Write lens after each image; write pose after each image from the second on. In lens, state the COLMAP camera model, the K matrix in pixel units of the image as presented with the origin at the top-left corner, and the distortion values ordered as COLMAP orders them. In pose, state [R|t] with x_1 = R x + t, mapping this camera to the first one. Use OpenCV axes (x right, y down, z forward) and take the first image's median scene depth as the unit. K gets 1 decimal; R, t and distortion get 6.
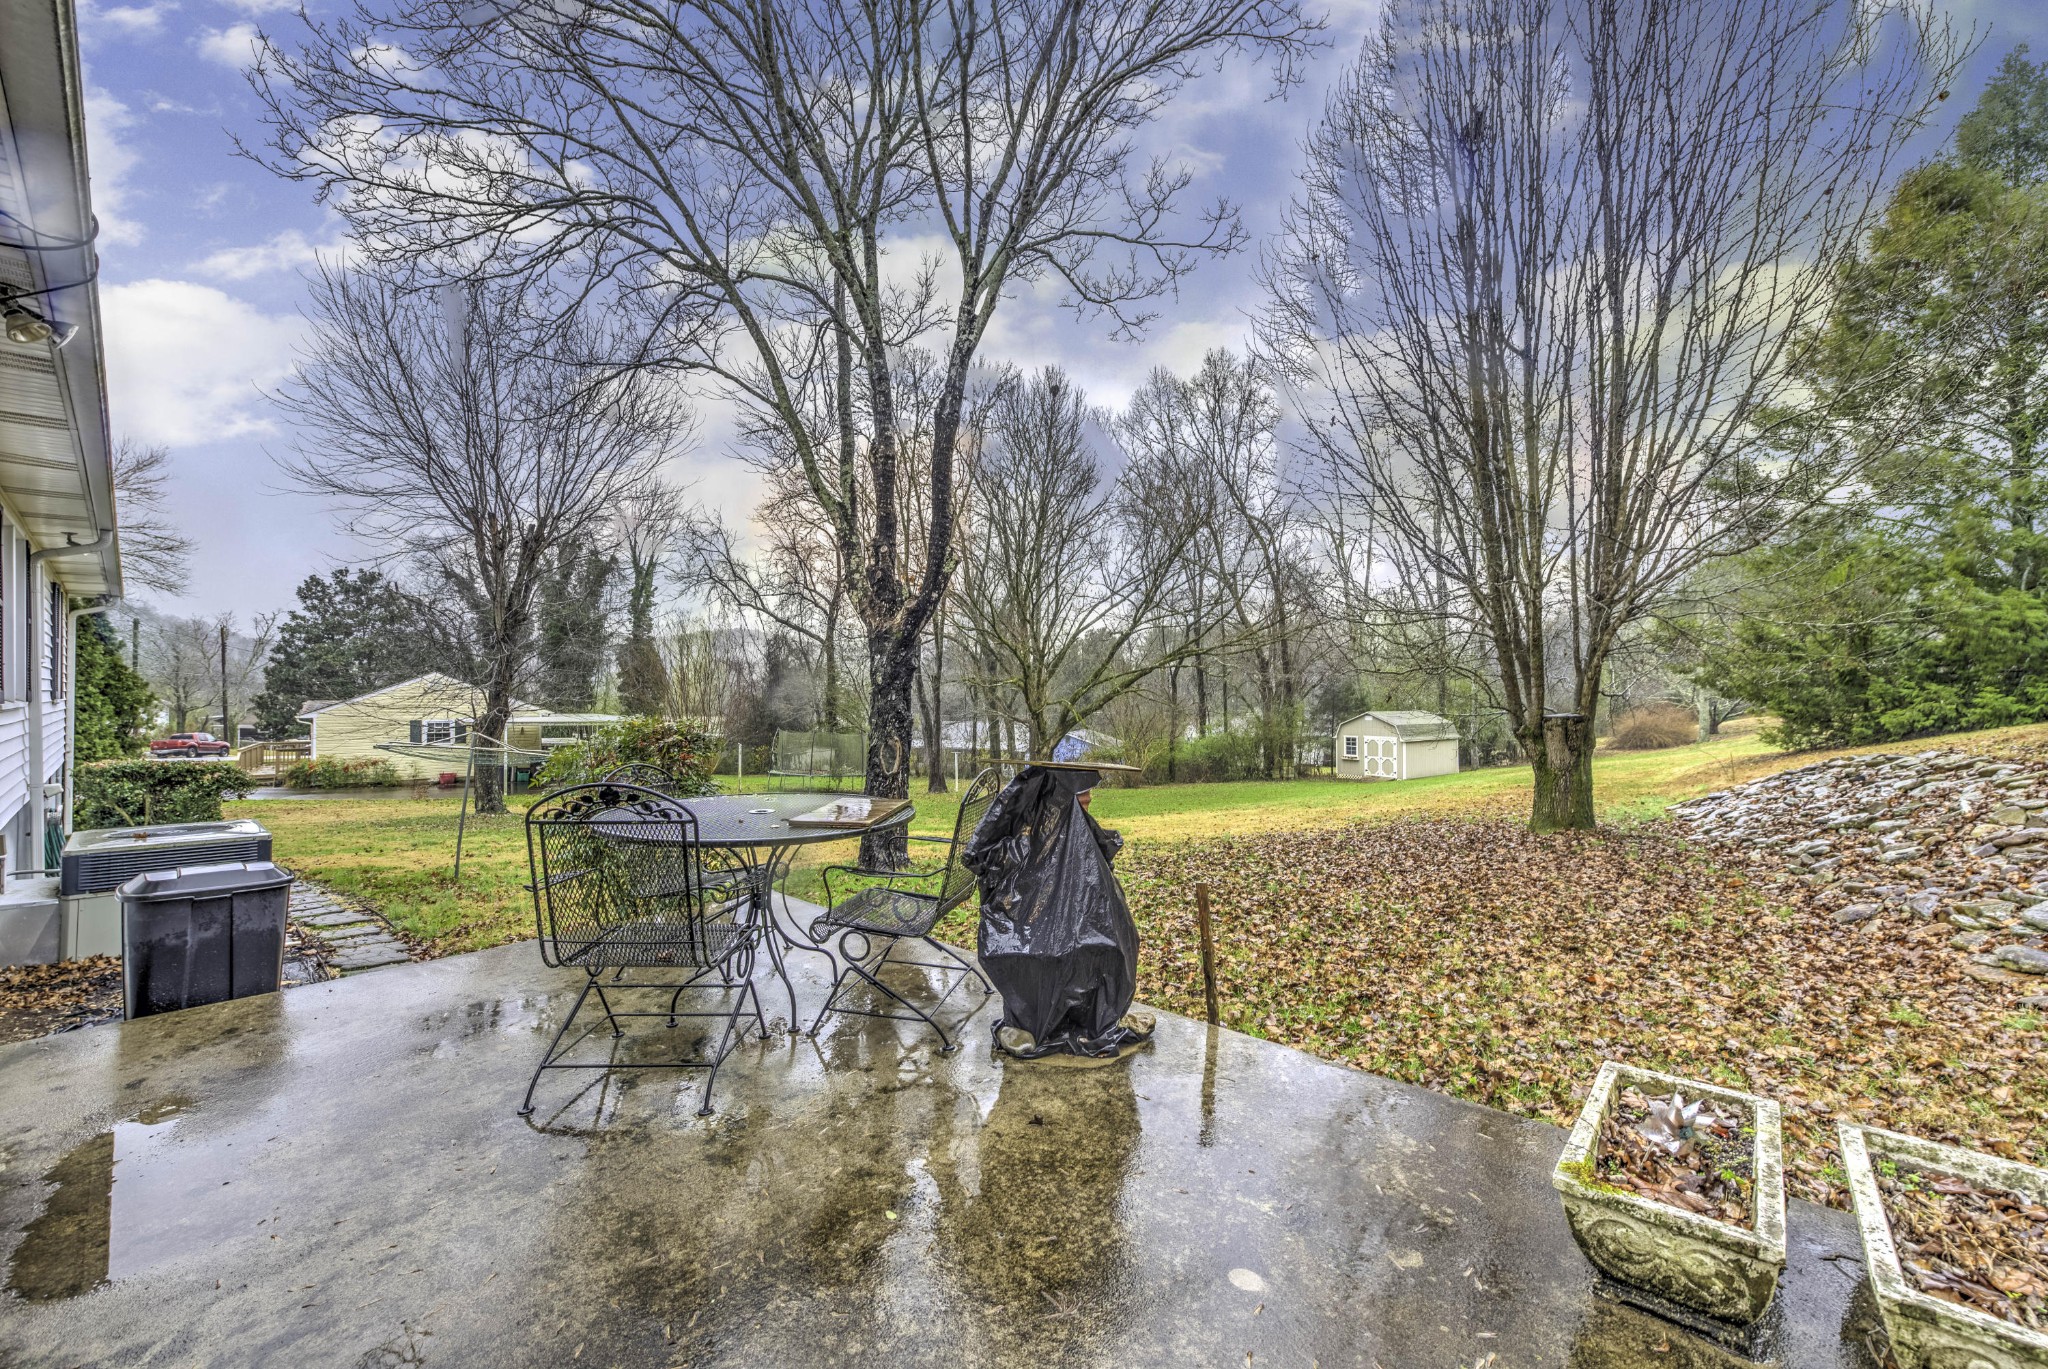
lens RADIAL K [[814.2, 0, 1048.7], [0, 814.2, 691.6], [0, 0, 1]] dist [-0.017649, 0.000039]
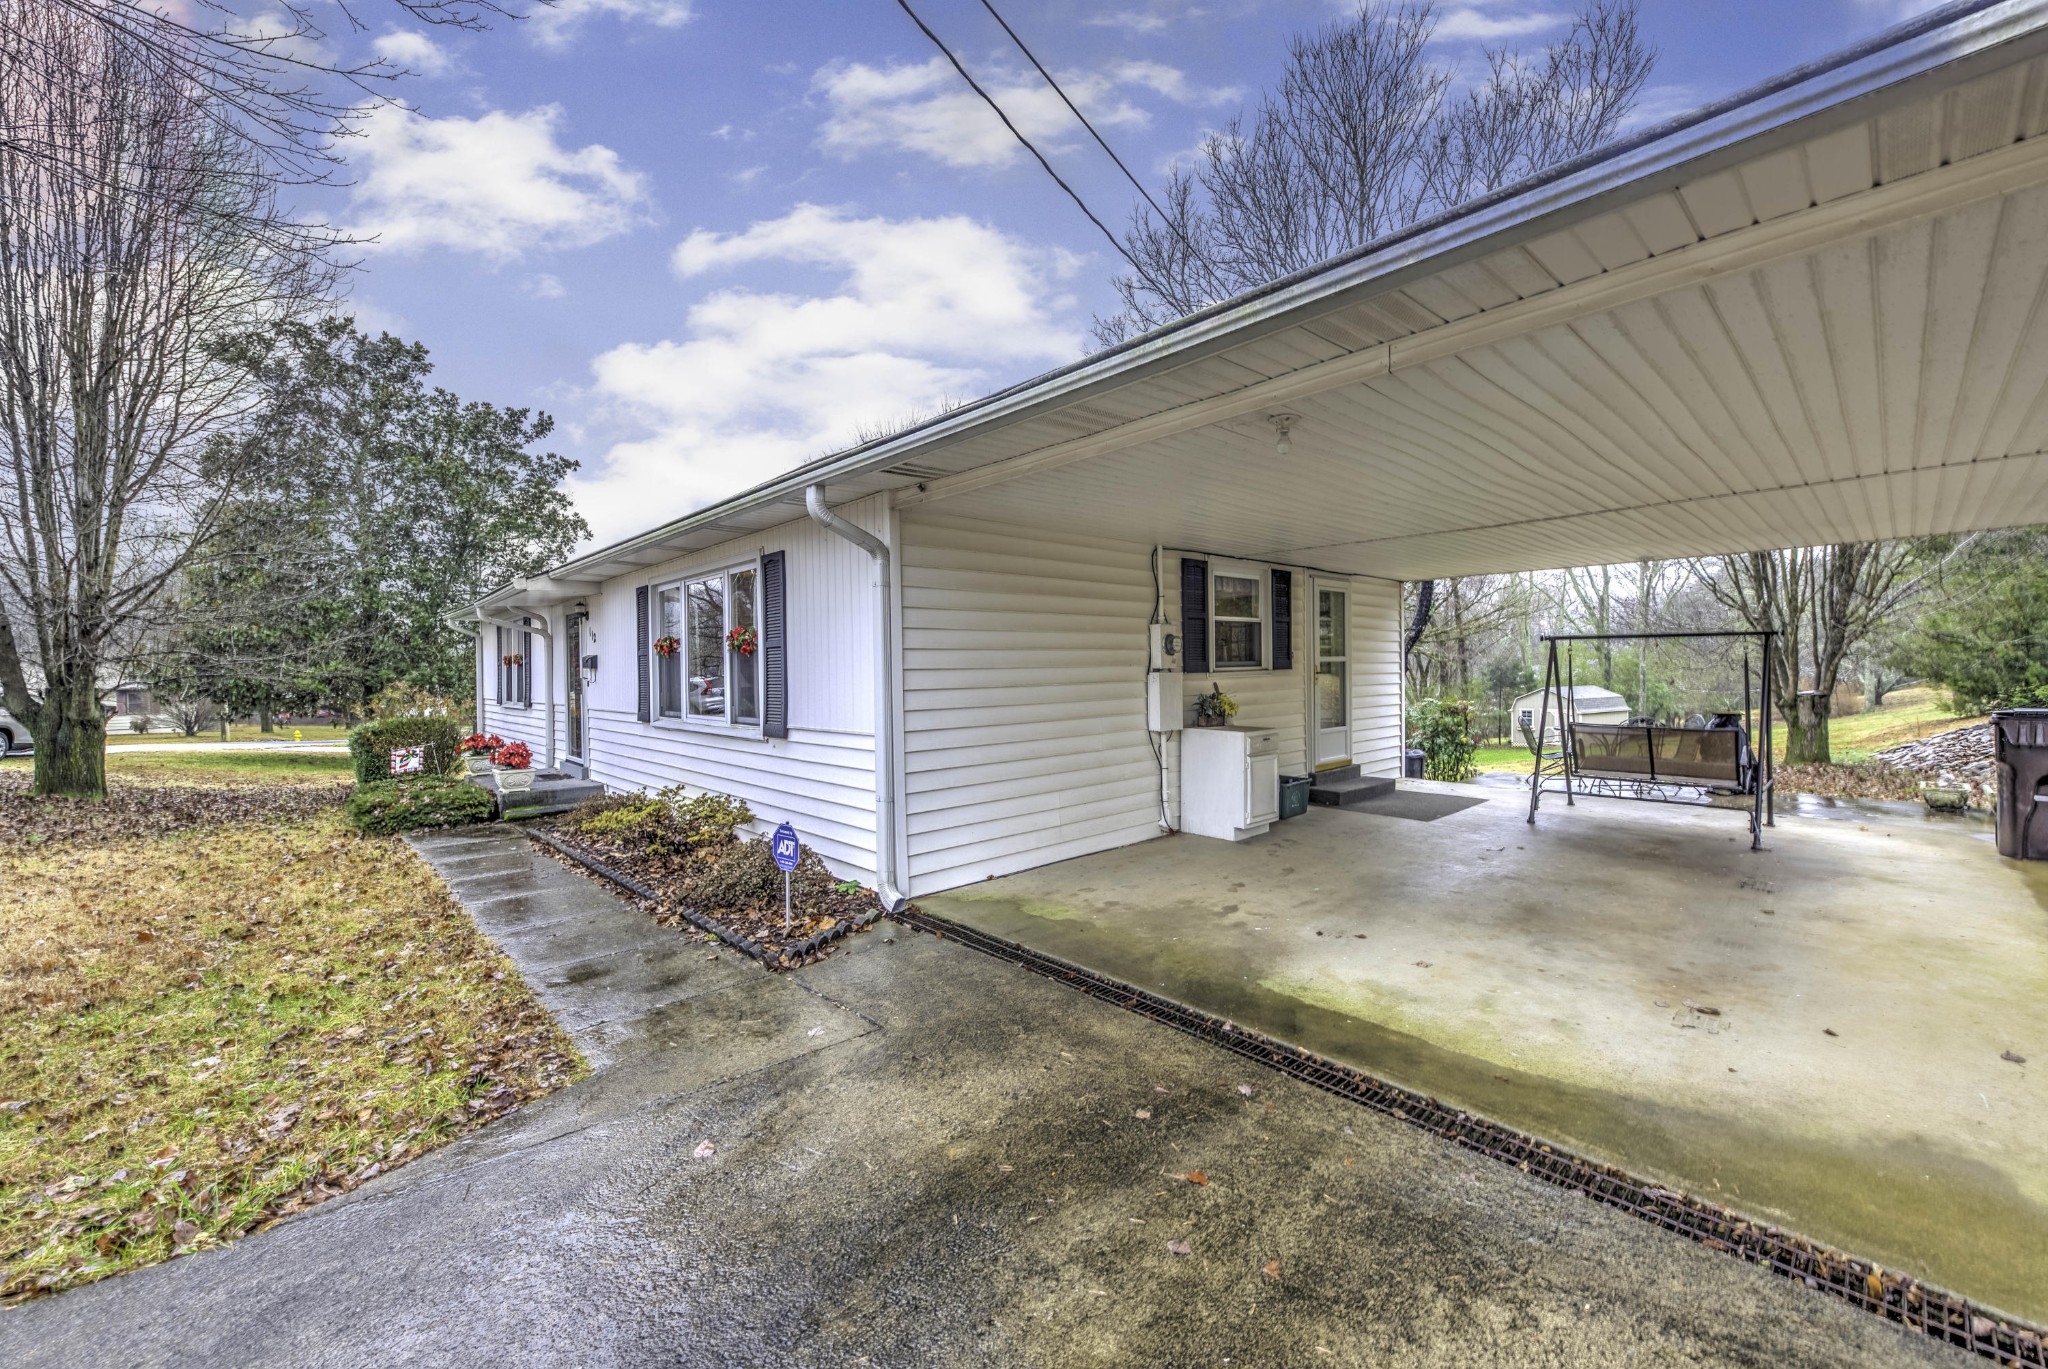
lens RADIAL K [[805.9, 0, 1018.3], [0, 805.9, 699.0], [0, 0, 1]] dist [-0.016455, 0.000084]
pose [[0.991926, -0.010159, -0.126413, -0.746431], [0.014875, 0.999226, 0.036419, -0.041927], [0.125945, -0.038006, 0.991309, -0.789468]]
